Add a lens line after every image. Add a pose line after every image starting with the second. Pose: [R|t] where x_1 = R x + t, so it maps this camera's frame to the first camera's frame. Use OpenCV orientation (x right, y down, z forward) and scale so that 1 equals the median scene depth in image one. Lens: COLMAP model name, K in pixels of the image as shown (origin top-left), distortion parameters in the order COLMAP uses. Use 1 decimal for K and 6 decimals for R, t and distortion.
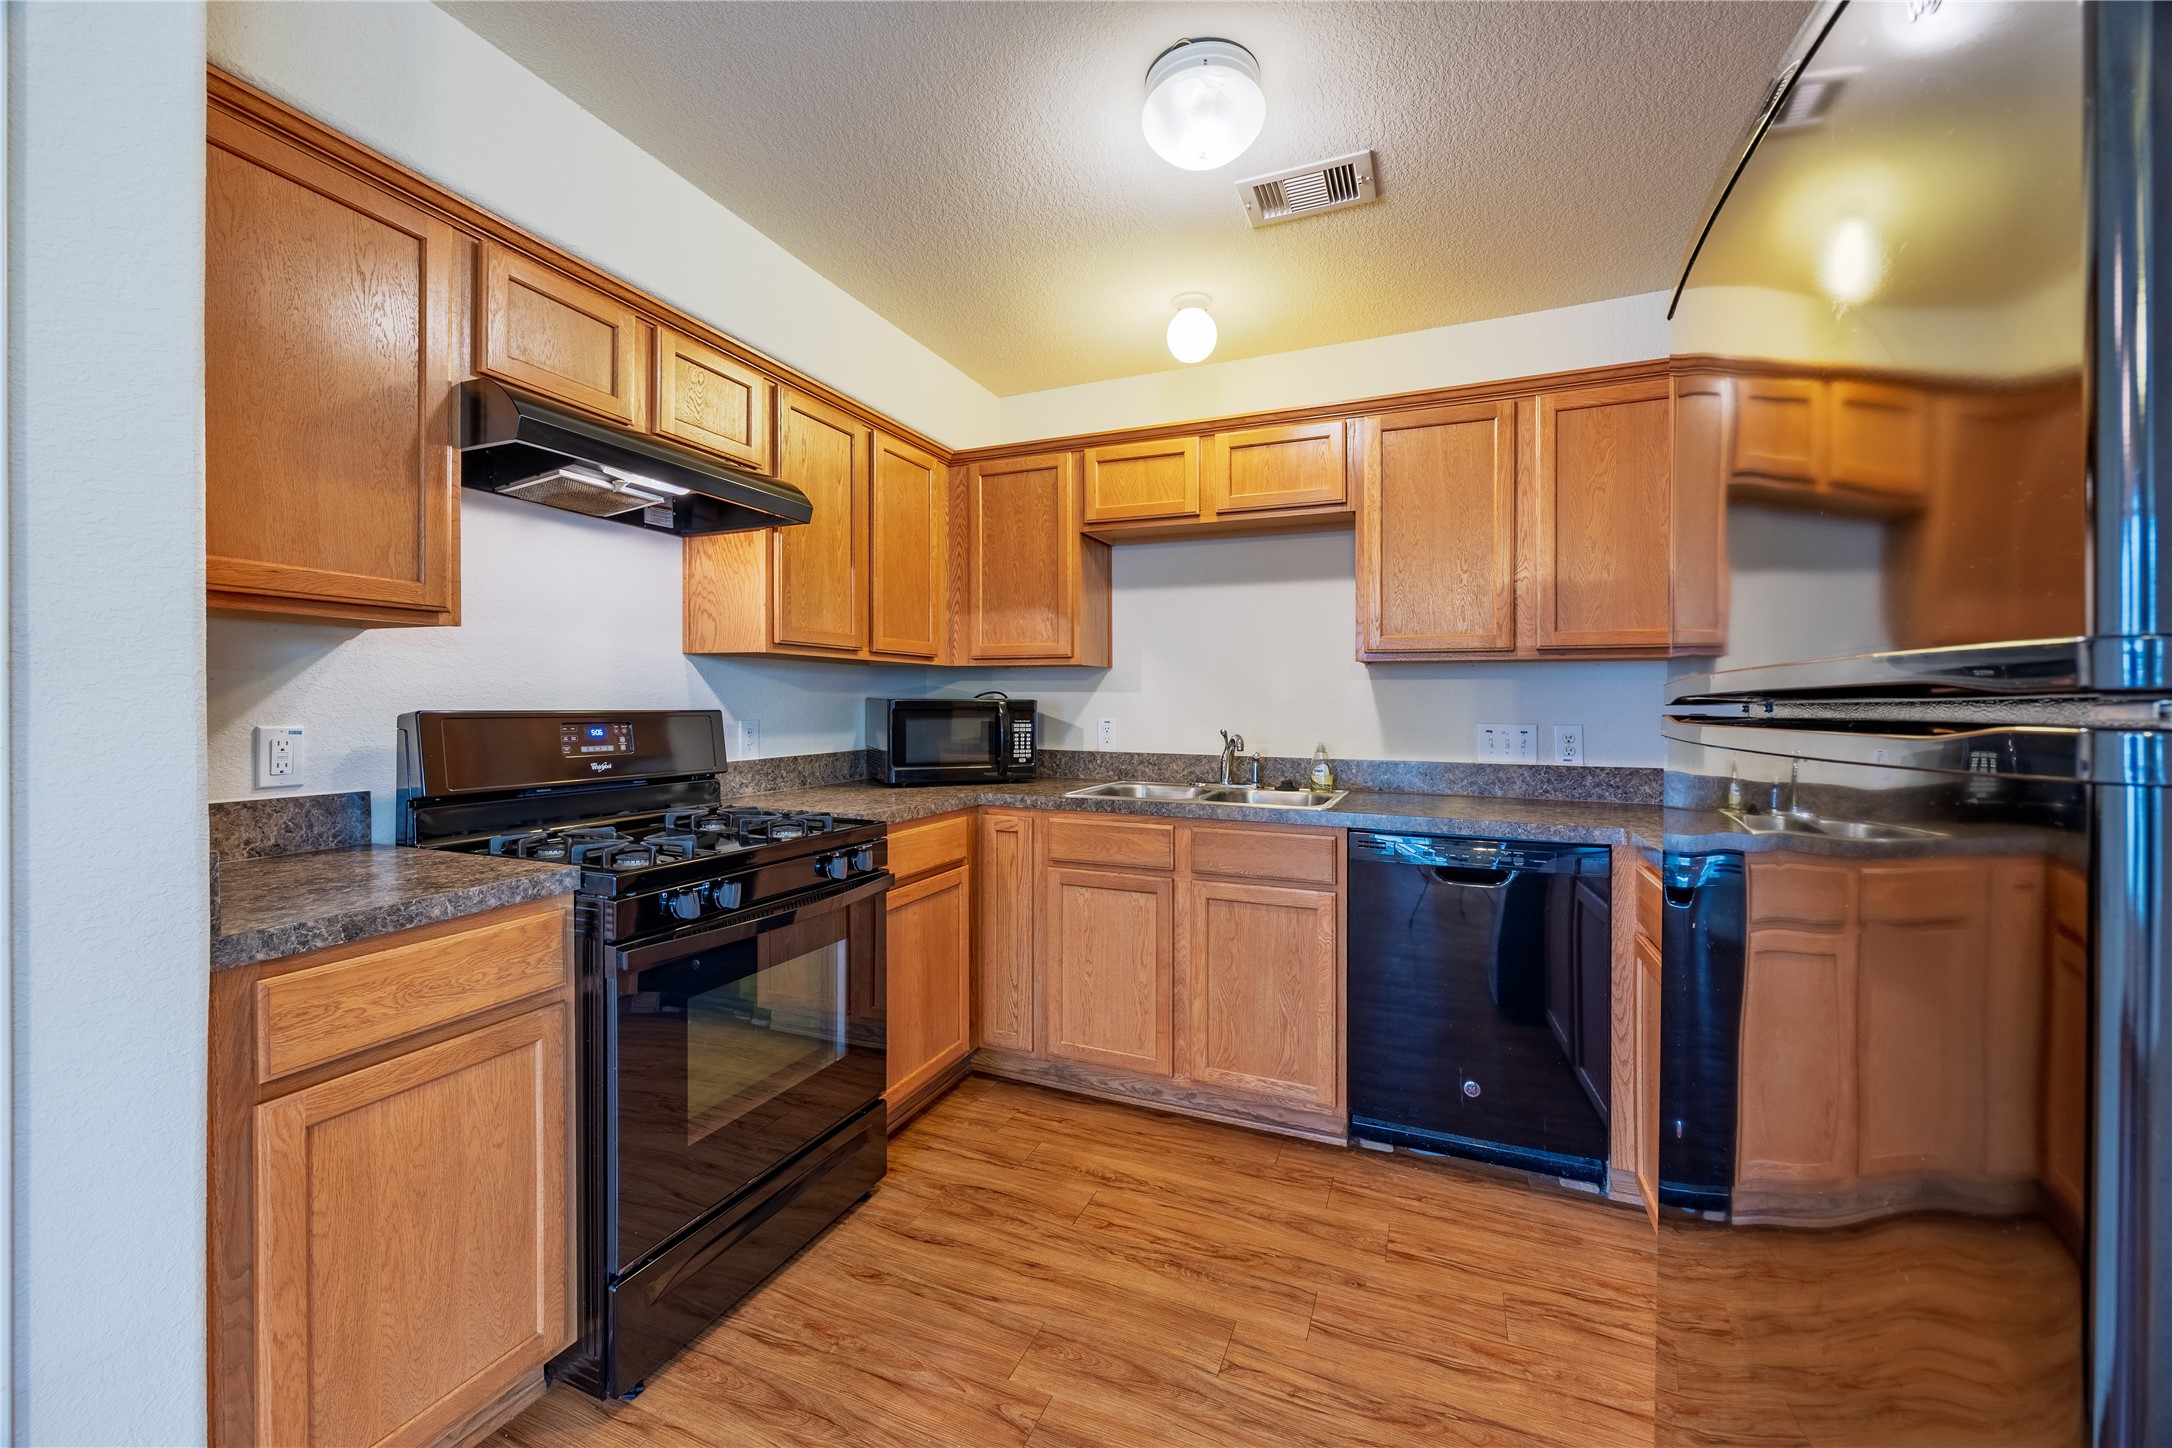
lens RADIAL K [[843.3, 0, 1079.1], [0, 843.3, 712.6], [0, 0, 1]] dist [-0.002516, 0.000110]
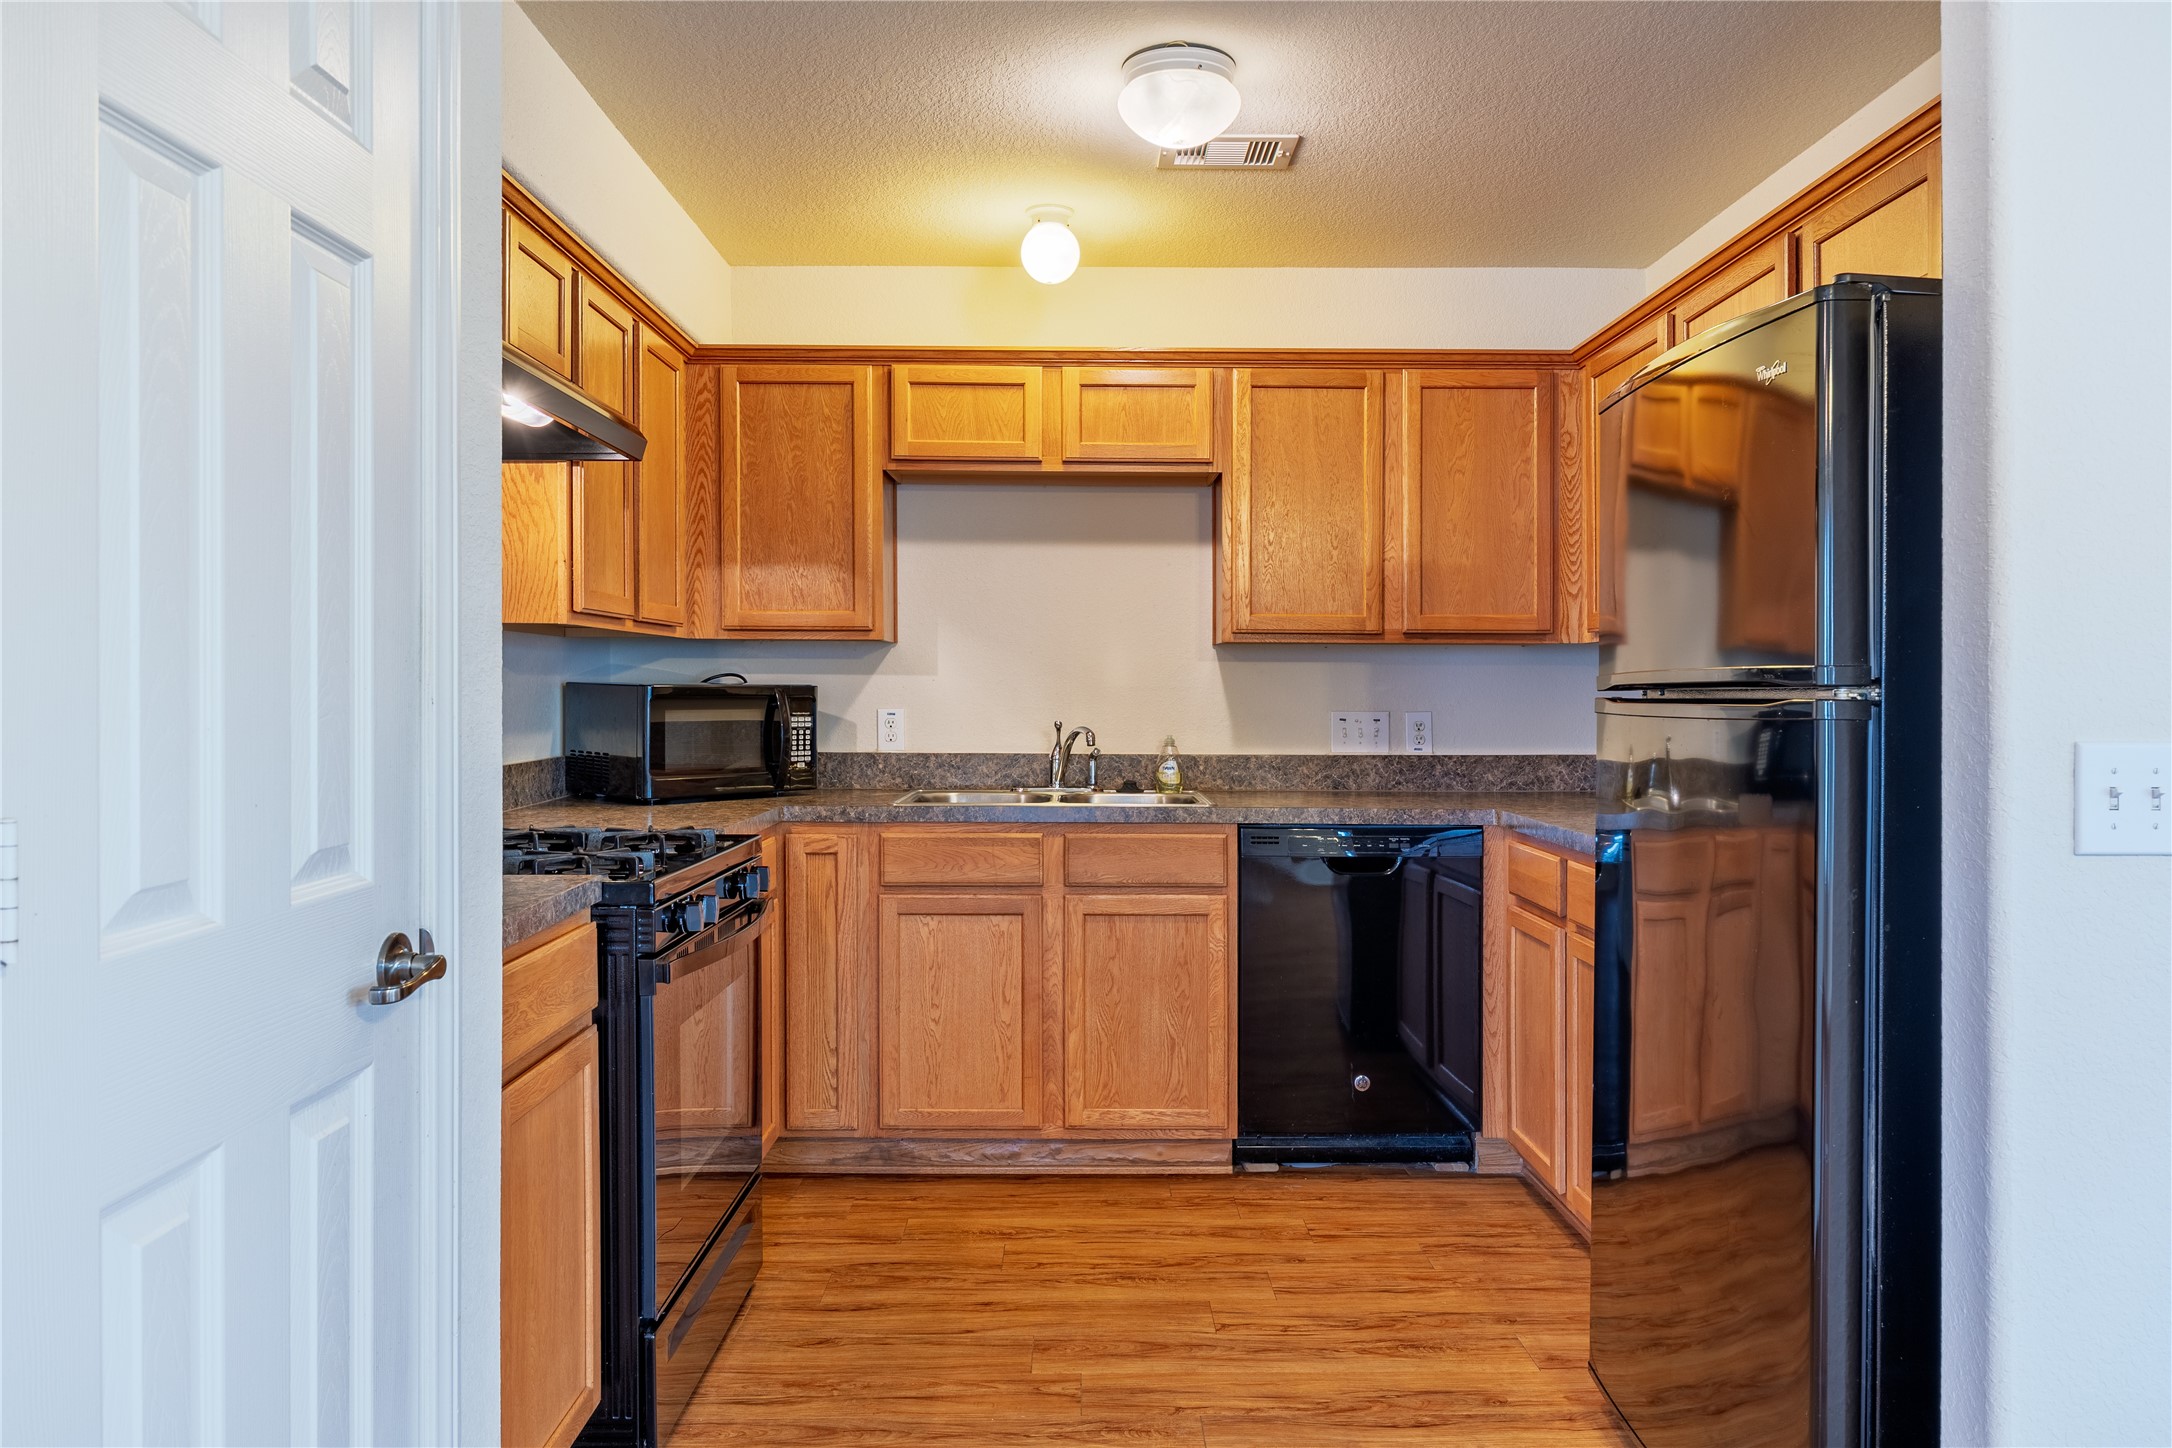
lens RADIAL K [[1444.7, 0, 1086.0], [0, 1444.7, 724.0], [0, 0, 1]] dist [-0.001900, -0.000405]
pose [[0.917472, -0.011472, 0.397636, -0.427606], [0.005924, 0.999867, 0.015177, 0.001781], [-0.397757, -0.011569, 0.917418, -0.355548]]
